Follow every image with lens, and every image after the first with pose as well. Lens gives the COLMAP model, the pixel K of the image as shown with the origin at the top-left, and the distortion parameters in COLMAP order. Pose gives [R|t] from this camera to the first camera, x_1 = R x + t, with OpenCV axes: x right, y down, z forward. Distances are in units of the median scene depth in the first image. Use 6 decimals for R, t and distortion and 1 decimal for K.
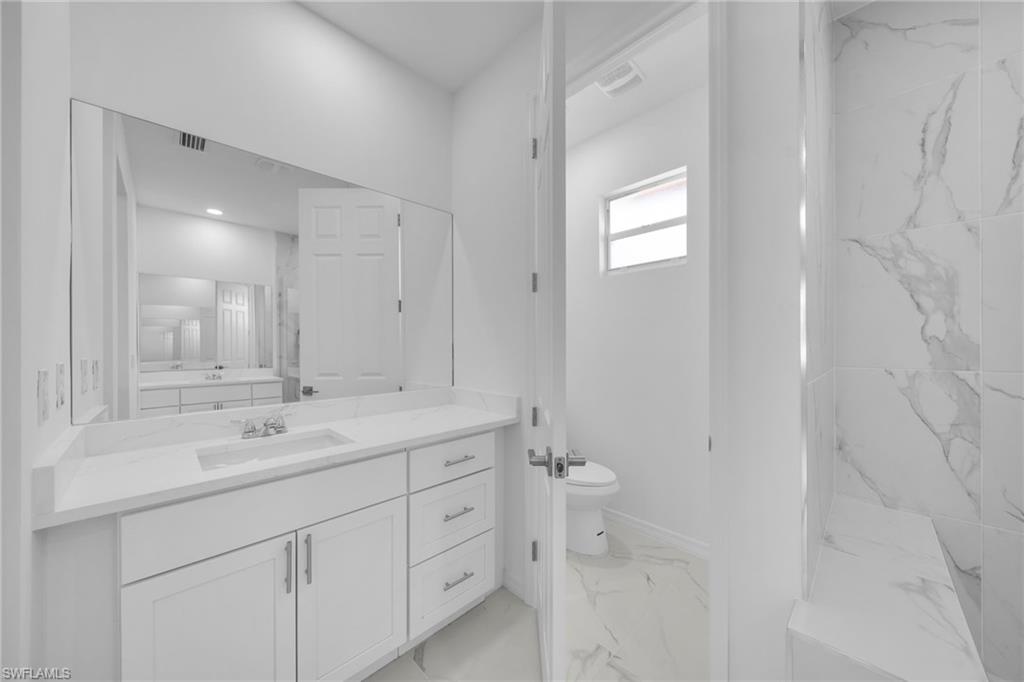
lens RADIAL K [[357.8, 0, 510.9], [0, 357.8, 344.1], [0, 0, 1]] dist [-0.000024, -0.000753]
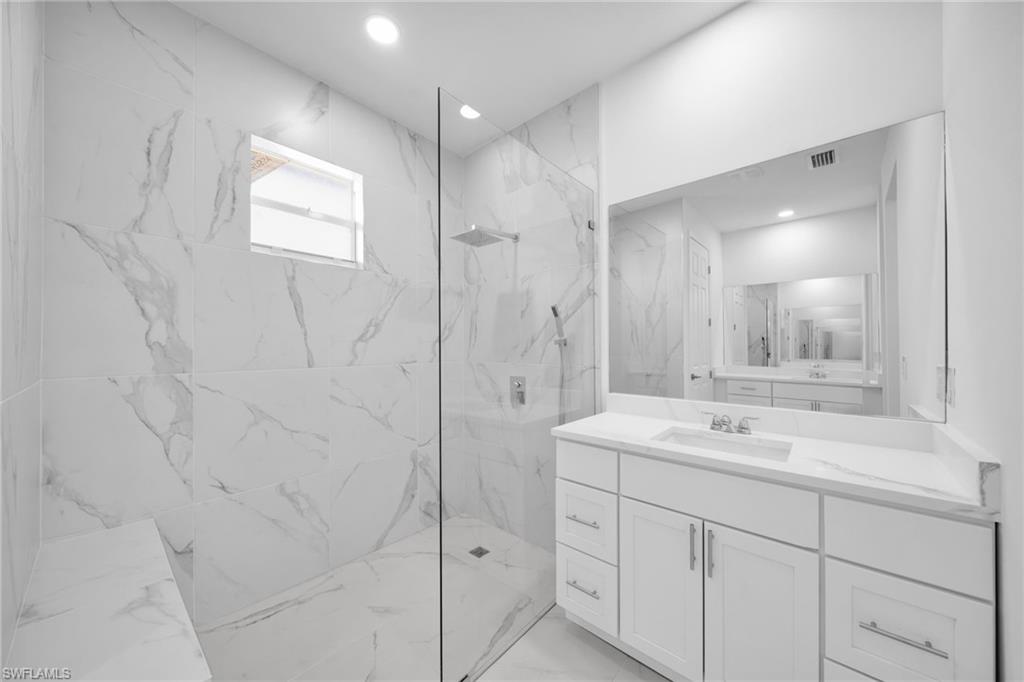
lens RADIAL K [[357.8, 0, 507.6], [0, 357.8, 345.9], [0, 0, 1]] dist [-0.000024, -0.000753]
pose [[-0.075105, 0.008026, 0.997143, 0.066159], [0.002998, 0.999965, -0.007823, 0.000524], [-0.997171, 0.002402, -0.075126, 0.056829]]
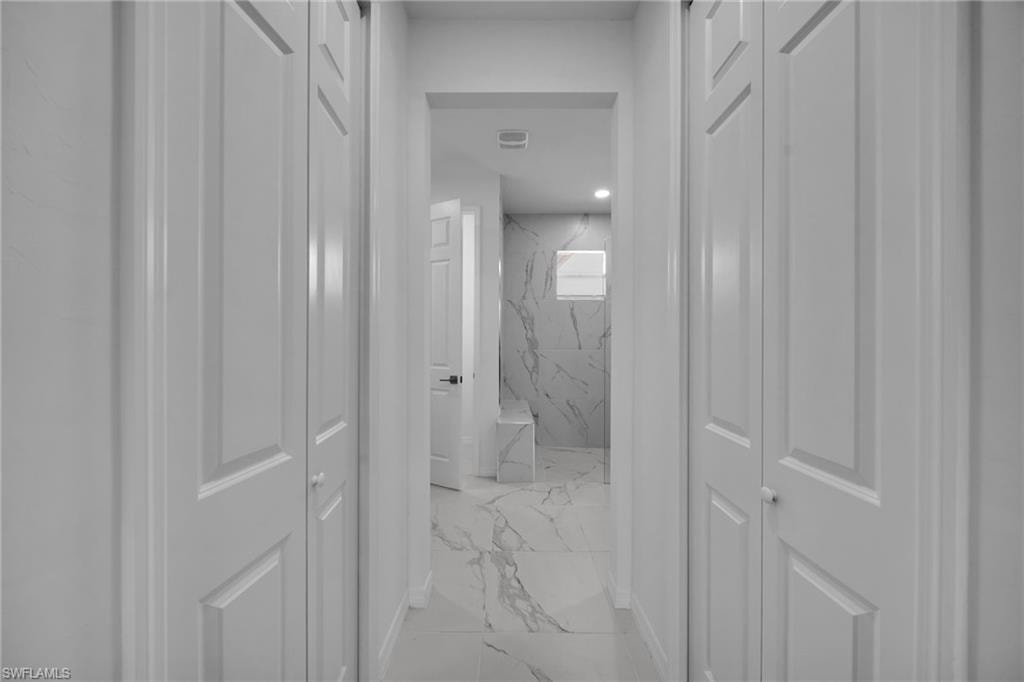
lens RADIAL K [[357.8, 0, 508.8], [0, 357.8, 337.3], [0, 0, 1]] dist [-0.000024, -0.000753]
pose [[0.709523, 0.006146, 0.704655, -0.989225], [-0.004887, 0.999981, -0.003802, -0.015764], [-0.704665, -0.000746, 0.709539, -0.957104]]
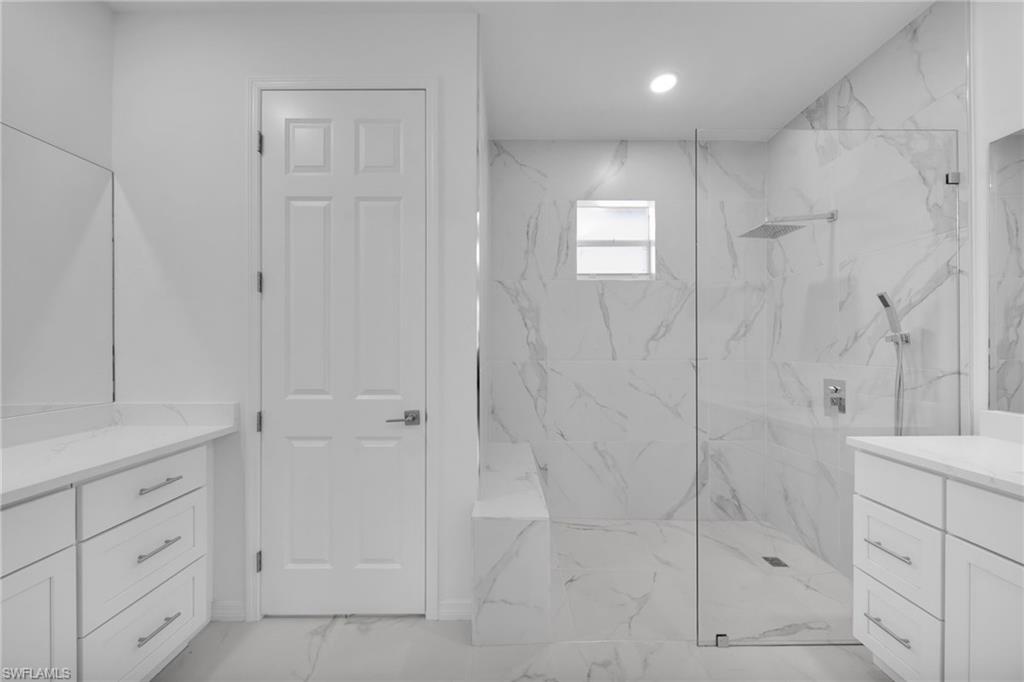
lens RADIAL K [[357.8, 0, 511.5], [0, 357.8, 345.6], [0, 0, 1]] dist [-0.000024, -0.000753]
pose [[0.693105, 0.002751, 0.720831, -0.181188], [-0.001092, 0.999996, -0.002767, 0.000912], [-0.720835, 0.001130, 0.693105, -0.174218]]
